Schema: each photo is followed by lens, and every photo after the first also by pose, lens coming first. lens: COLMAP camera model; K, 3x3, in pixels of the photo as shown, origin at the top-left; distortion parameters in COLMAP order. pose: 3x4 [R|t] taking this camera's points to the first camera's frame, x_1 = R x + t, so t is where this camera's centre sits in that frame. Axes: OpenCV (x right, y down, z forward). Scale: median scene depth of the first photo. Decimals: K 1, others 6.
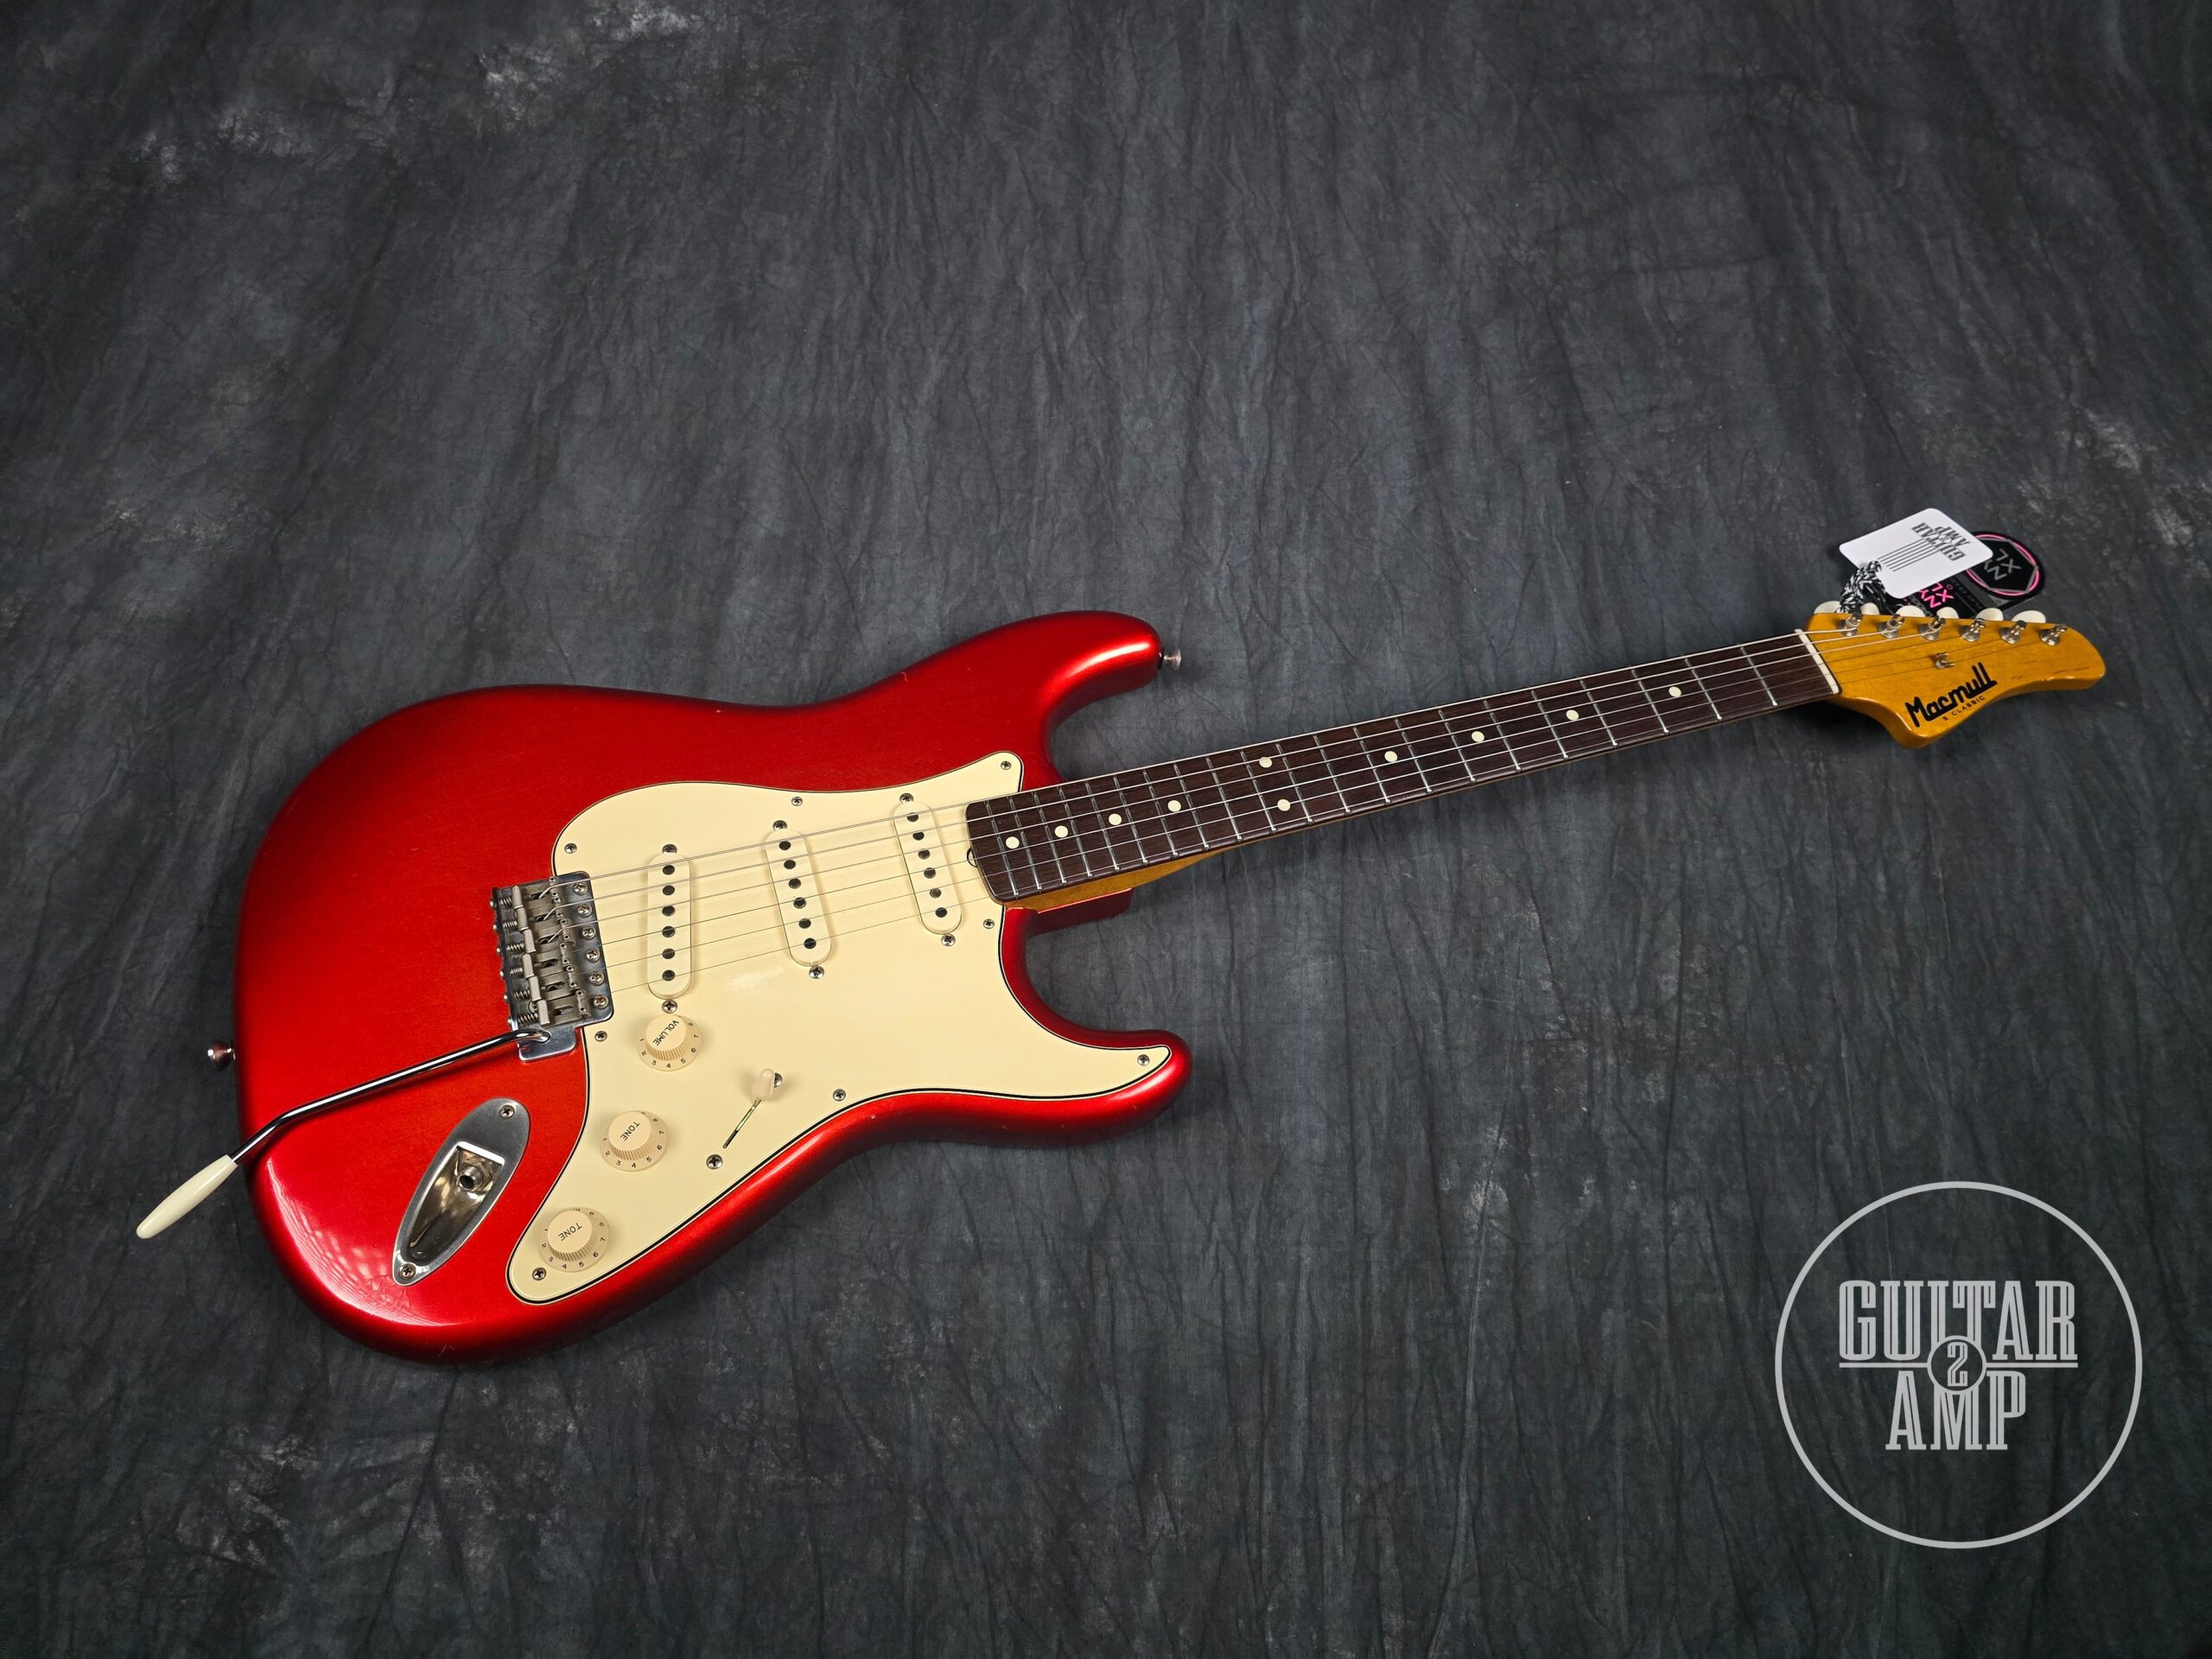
lens RADIAL K [[1519.2, 0, 1112.6], [0, 1519.2, 861.7], [0, 0, 1]] dist [0.017394, -0.031438]
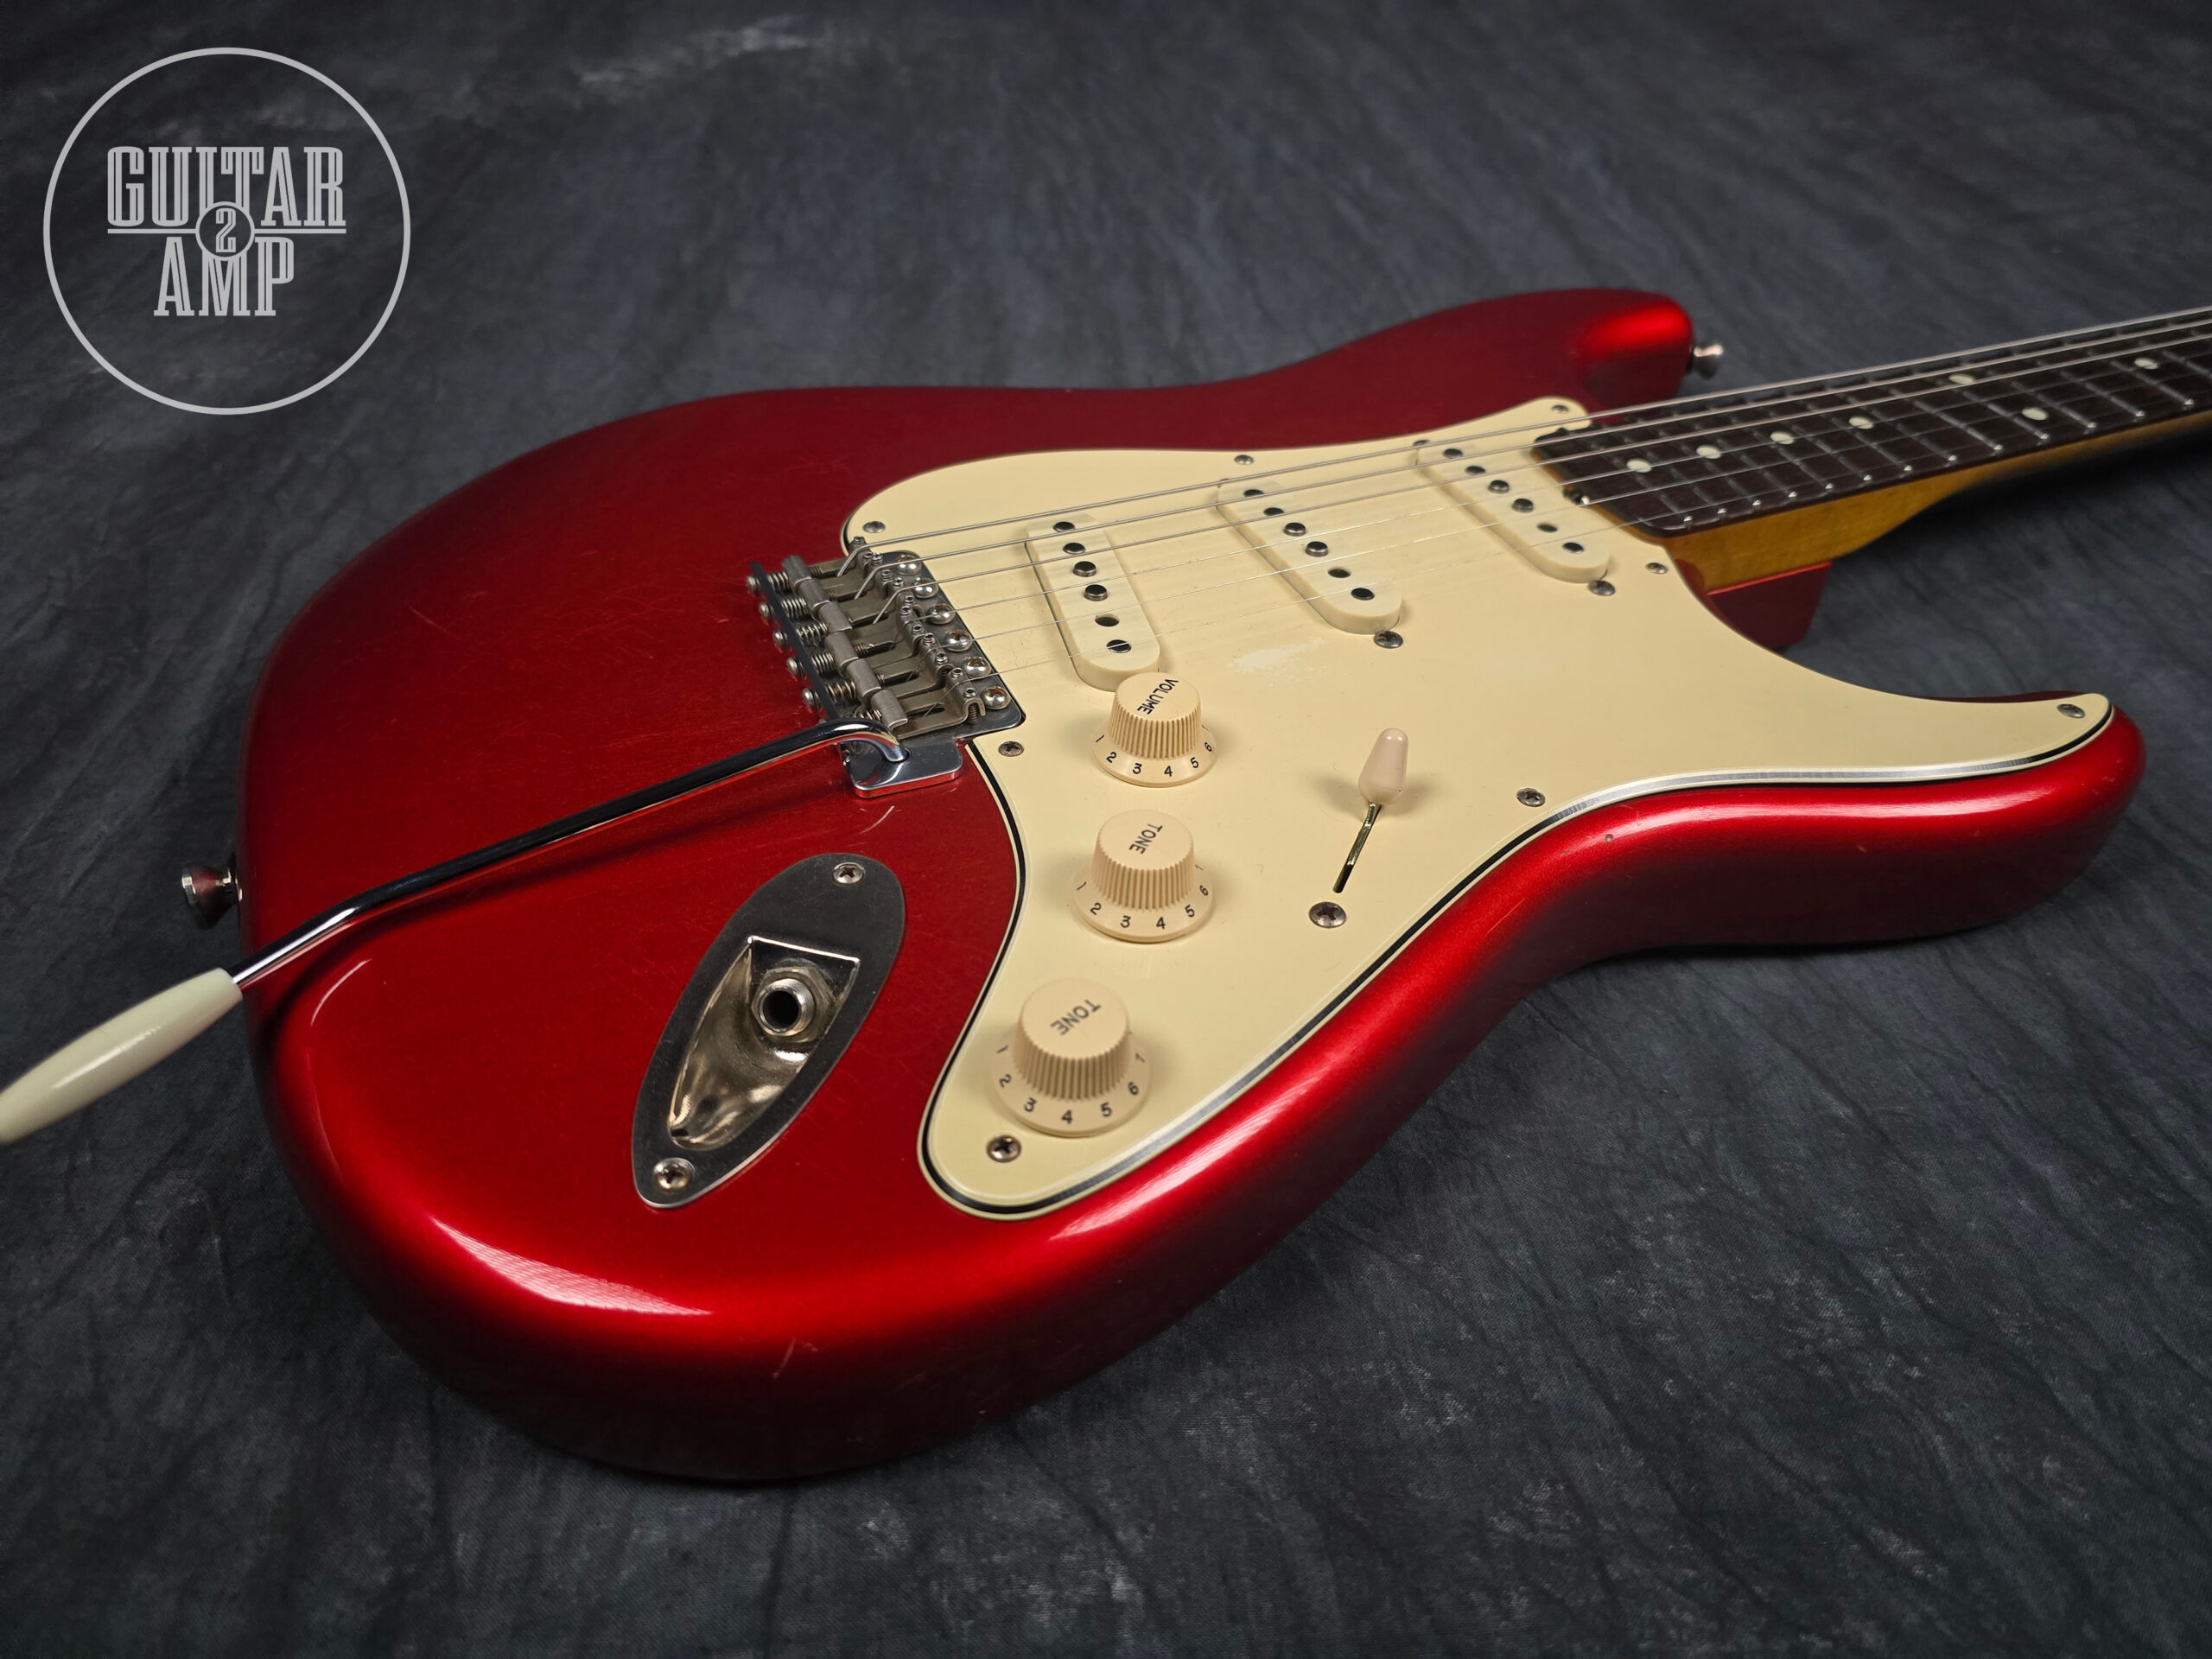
lens RADIAL K [[1576.8, 0, 1106.0], [0, 1576.8, 828.9], [0, 0, 1]] dist [-0.021549, 0.000702]
pose [[0.990092, -0.136627, 0.032420, -0.324645], [0.139178, 0.924171, -0.355722, 0.315387], [0.018640, 0.356710, 0.934029, 0.547811]]
